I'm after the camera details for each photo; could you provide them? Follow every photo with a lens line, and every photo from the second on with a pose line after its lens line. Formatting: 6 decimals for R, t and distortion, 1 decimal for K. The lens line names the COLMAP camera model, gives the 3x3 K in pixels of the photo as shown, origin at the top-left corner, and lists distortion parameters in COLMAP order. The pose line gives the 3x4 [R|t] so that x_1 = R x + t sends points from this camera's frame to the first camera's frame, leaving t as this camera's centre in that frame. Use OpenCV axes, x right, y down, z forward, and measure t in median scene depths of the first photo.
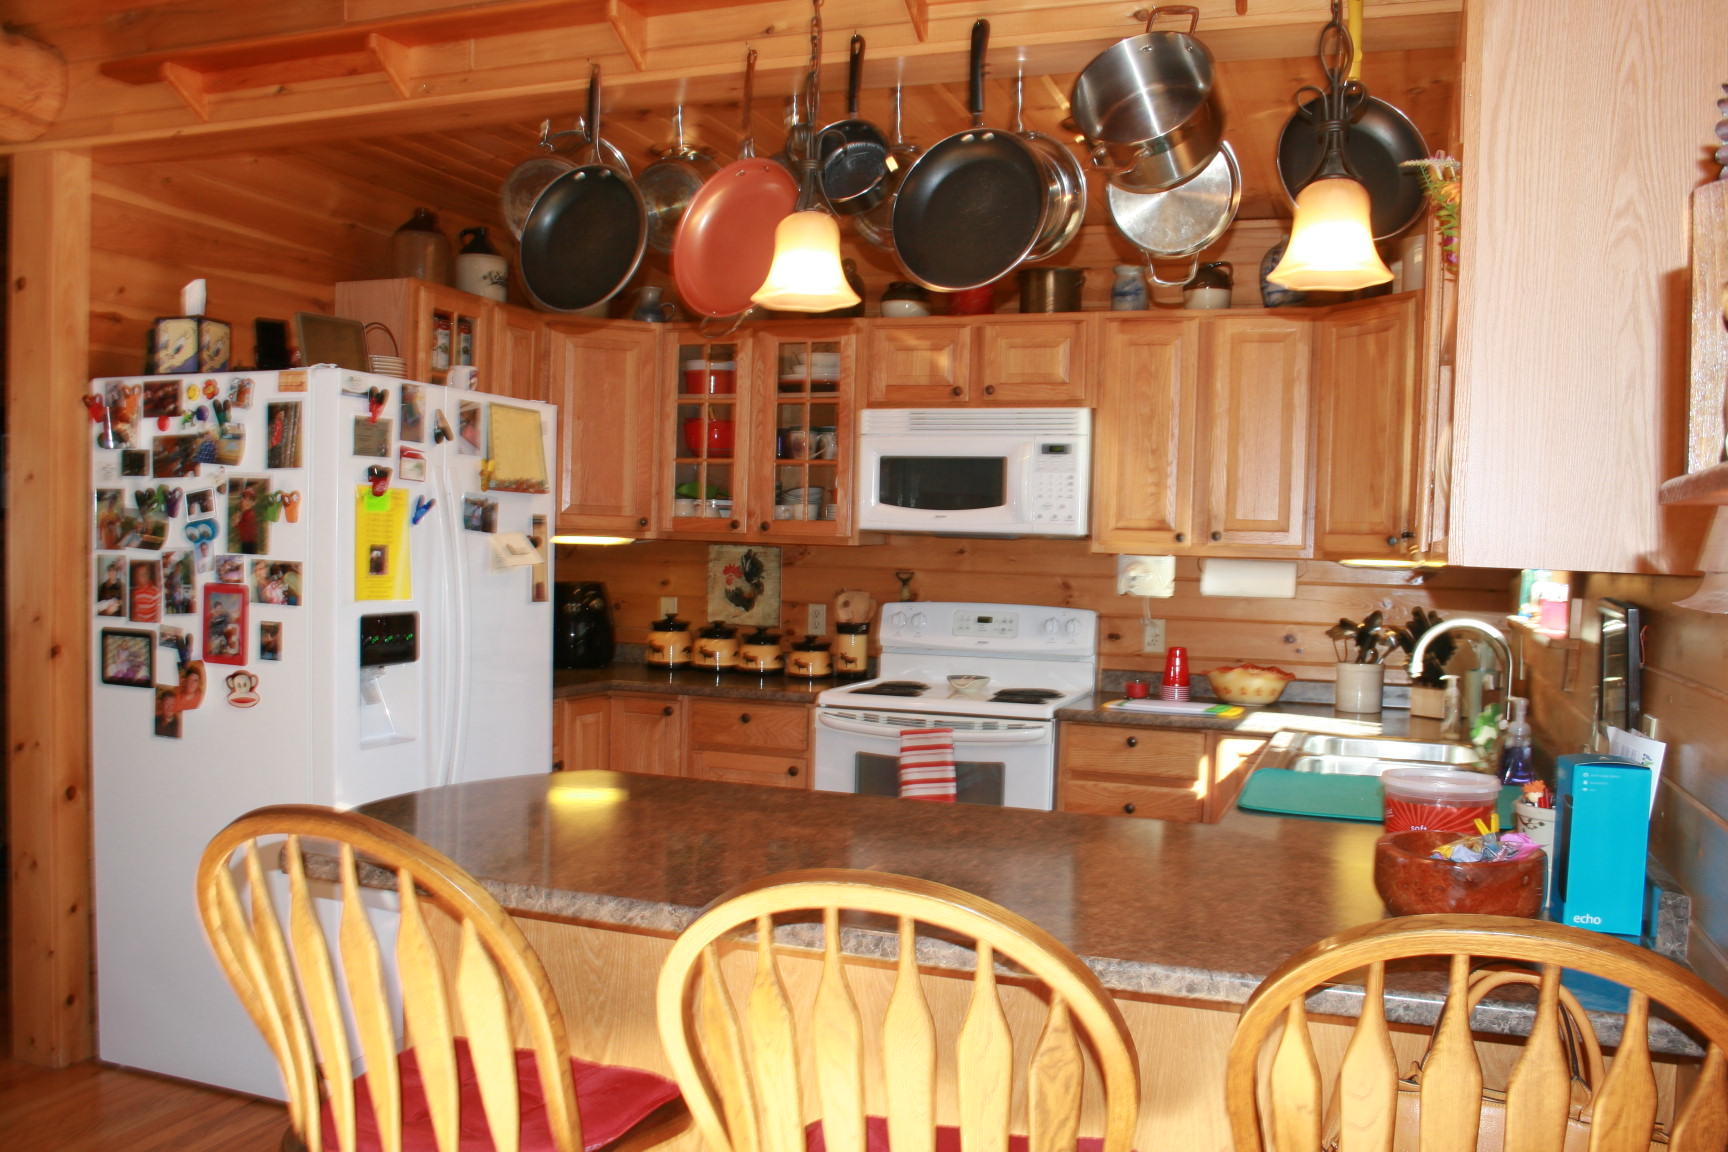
lens RADIAL K [[1443.1, 0, 864.4], [0, 1443.1, 605.7], [0, 0, 1]] dist [-0.124415, 0.058440]
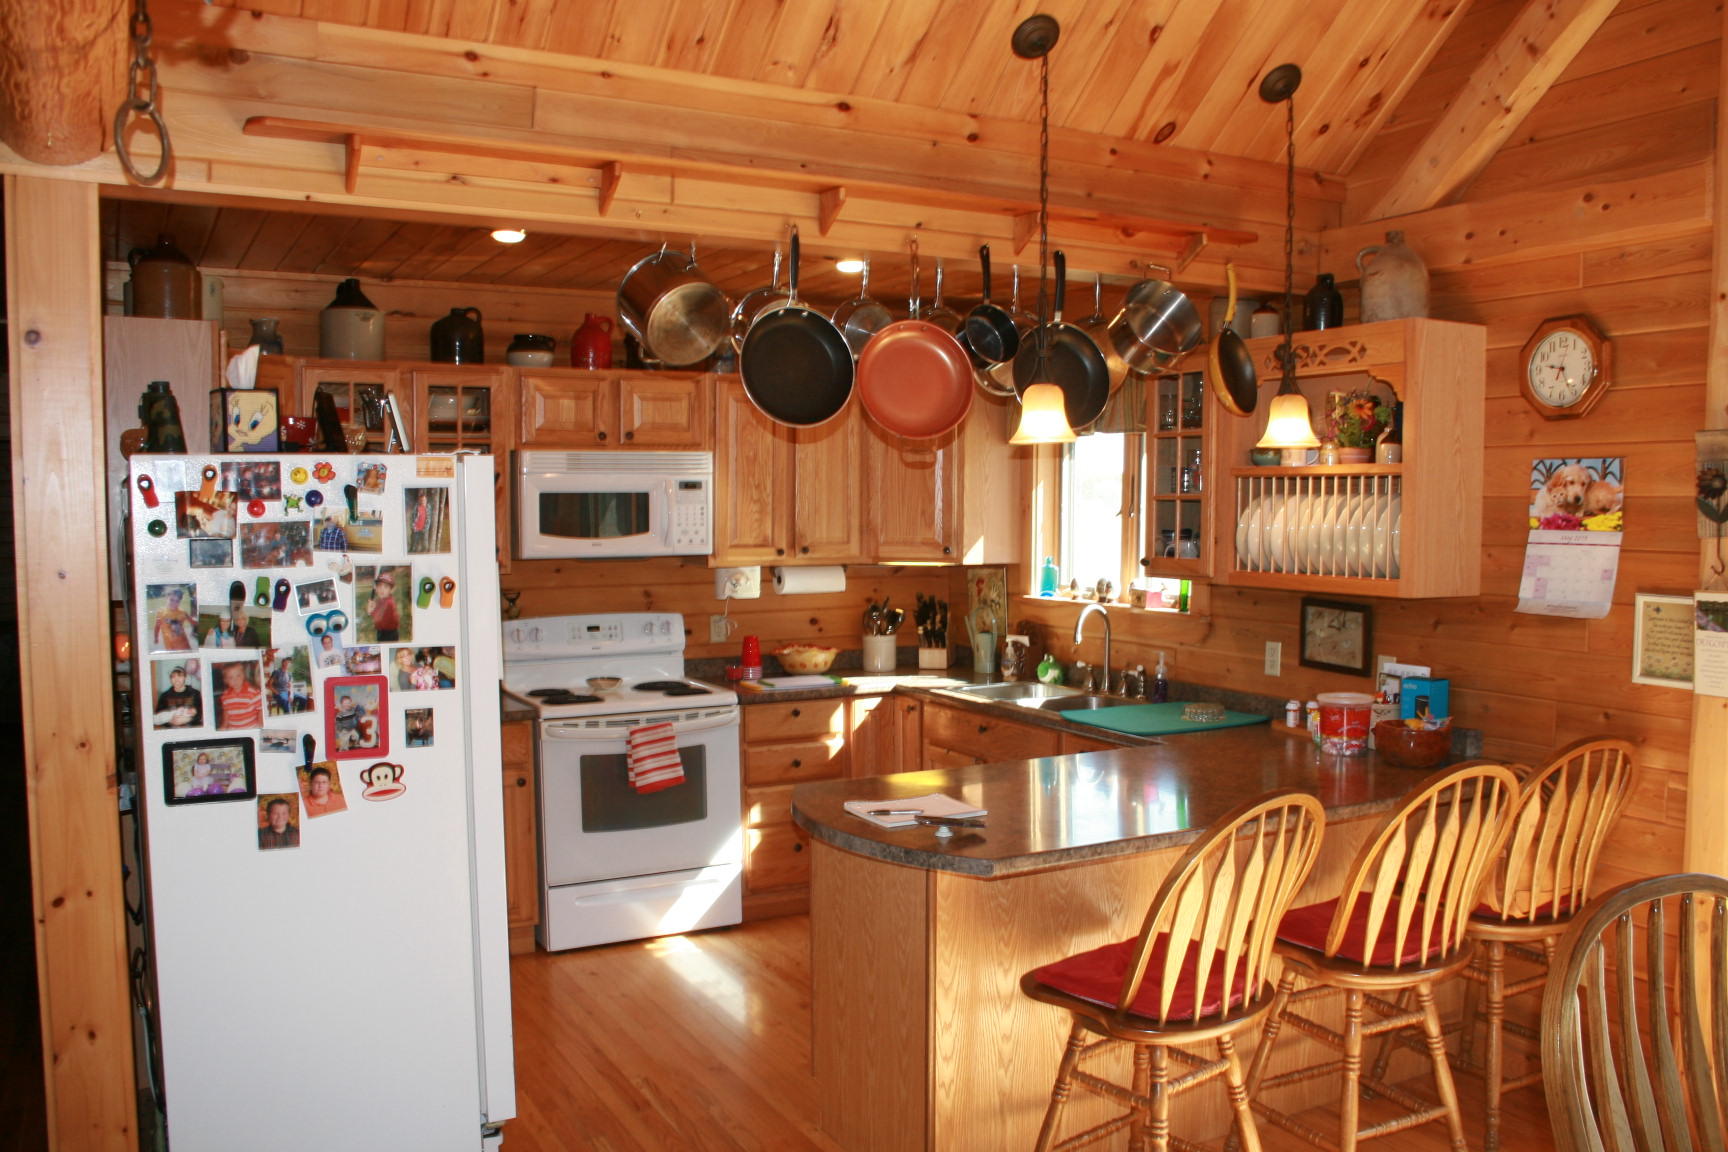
lens RADIAL K [[1443.1, 0, 868.0], [0, 1443.1, 586.5], [0, 0, 1]] dist [-0.124415, 0.058440]
pose [[0.658220, -0.074984, 0.749082, -0.779837], [0.053517, 0.997170, 0.052793, -0.089347], [-0.750921, 0.005339, 0.660371, 0.083219]]
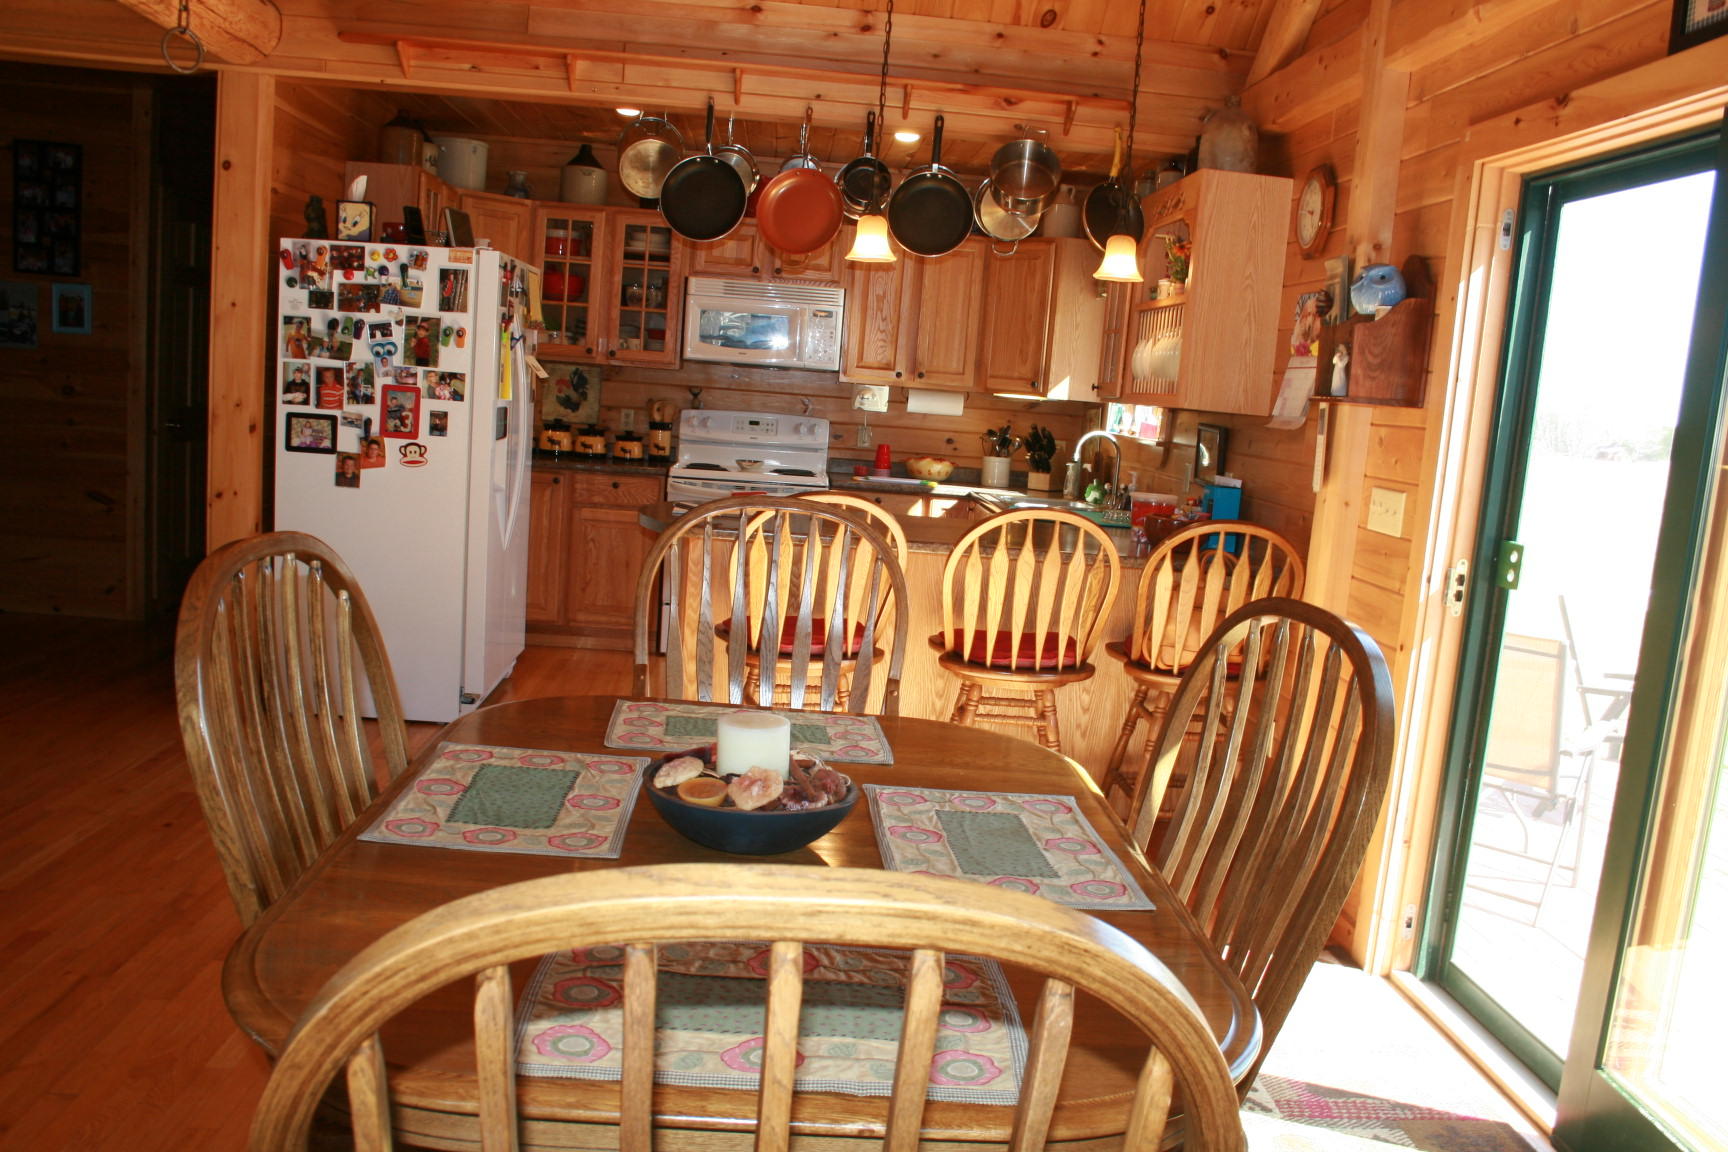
lens RADIAL K [[1443.1, 0, 854.2], [0, 1443.1, 586.8], [0, 0, 1]] dist [-0.124415, 0.058440]
pose [[0.916842, -0.013694, 0.399016, -0.513497], [-0.033293, 0.993309, 0.110588, 0.012136], [-0.397860, -0.114676, 0.910251, -0.509579]]
